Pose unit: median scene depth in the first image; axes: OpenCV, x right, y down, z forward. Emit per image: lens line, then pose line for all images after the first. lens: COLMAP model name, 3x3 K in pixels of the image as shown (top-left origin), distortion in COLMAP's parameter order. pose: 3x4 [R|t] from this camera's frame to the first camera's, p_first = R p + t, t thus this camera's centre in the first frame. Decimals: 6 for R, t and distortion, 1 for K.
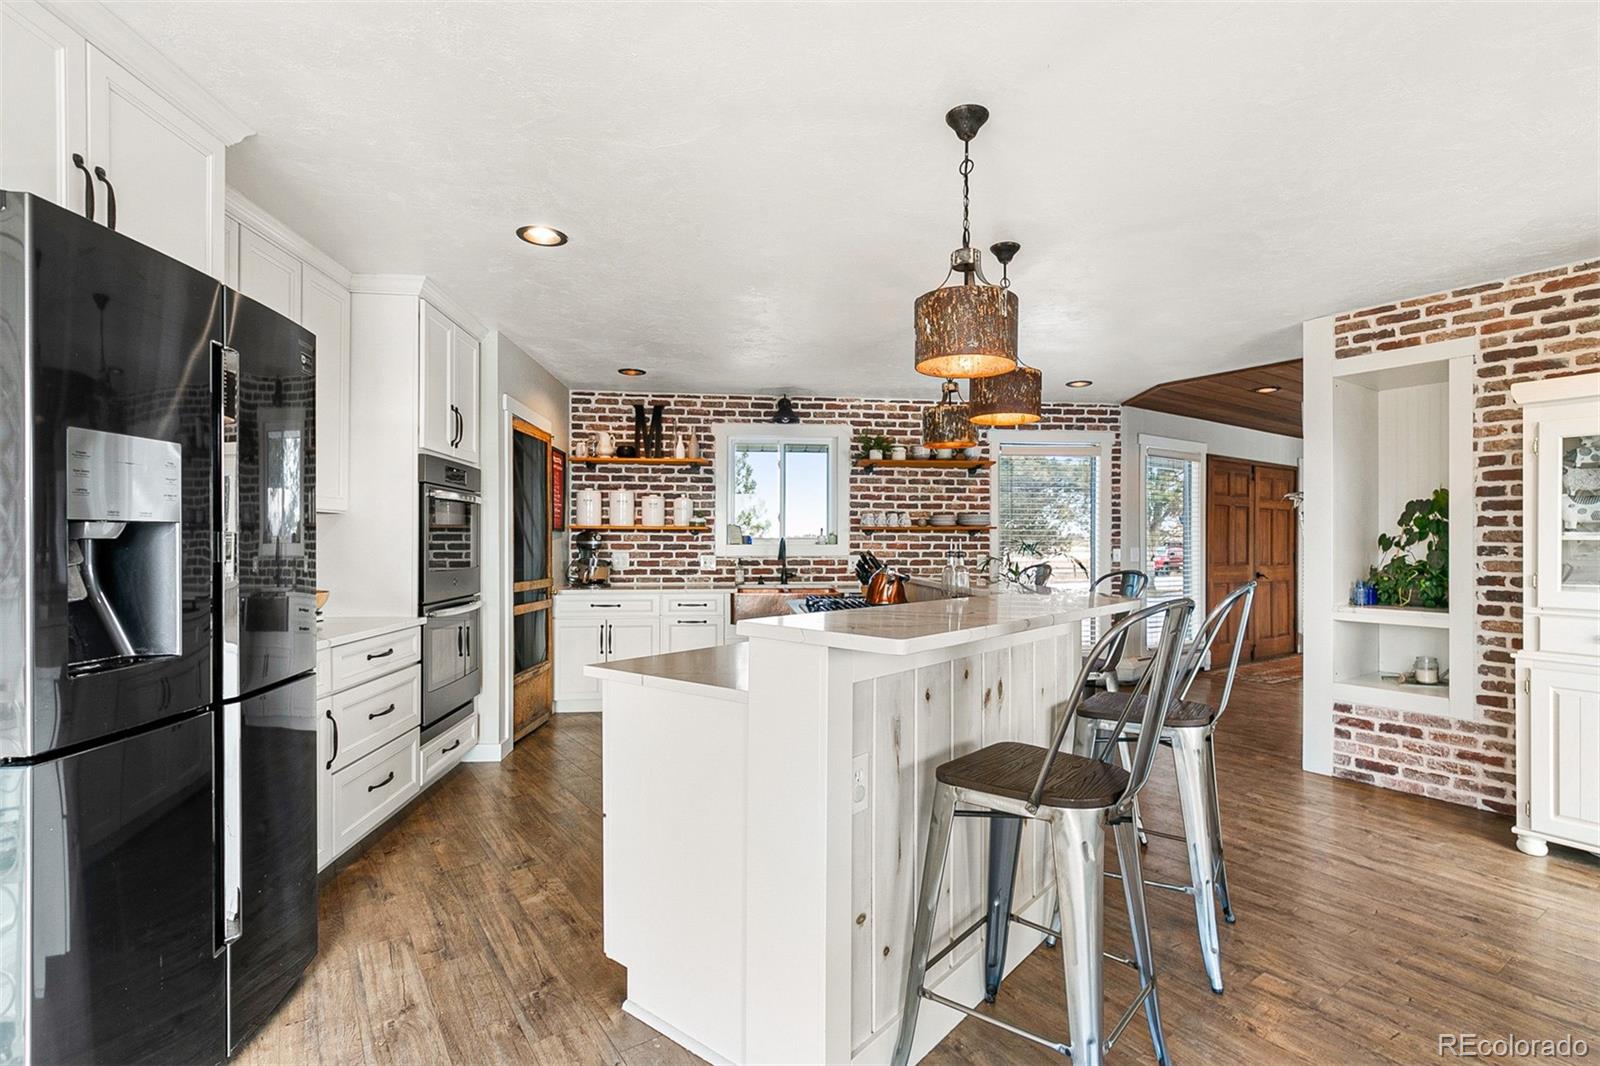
lens RADIAL K [[741.8, 0, 797.4], [0, 741.8, 544.9], [0, 0, 1]] dist [-0.000056, -0.000494]
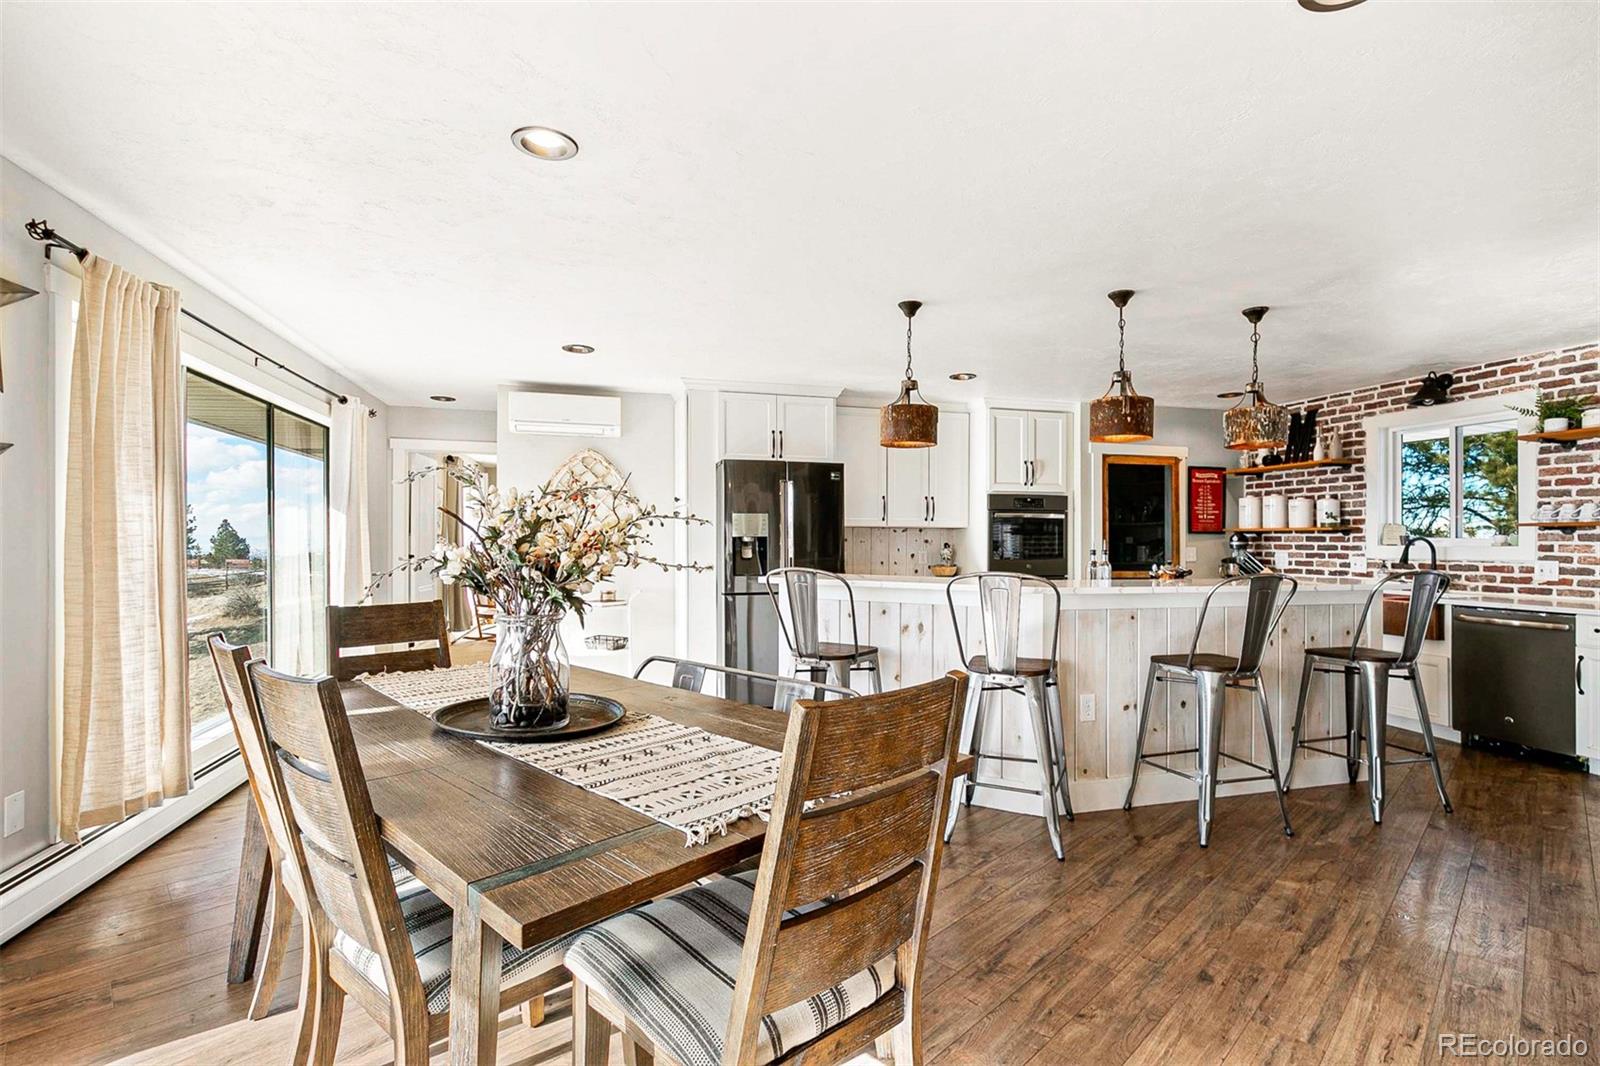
lens RADIAL K [[741.8, 0, 795.5], [0, 741.8, 537.4], [0, 0, 1]] dist [-0.000056, -0.000494]
pose [[0.145197, -0.005203, -0.989389, 0.722065], [0.003685, 0.999982, -0.004718, -0.009153], [0.989396, -0.002961, 0.145214, 0.140320]]
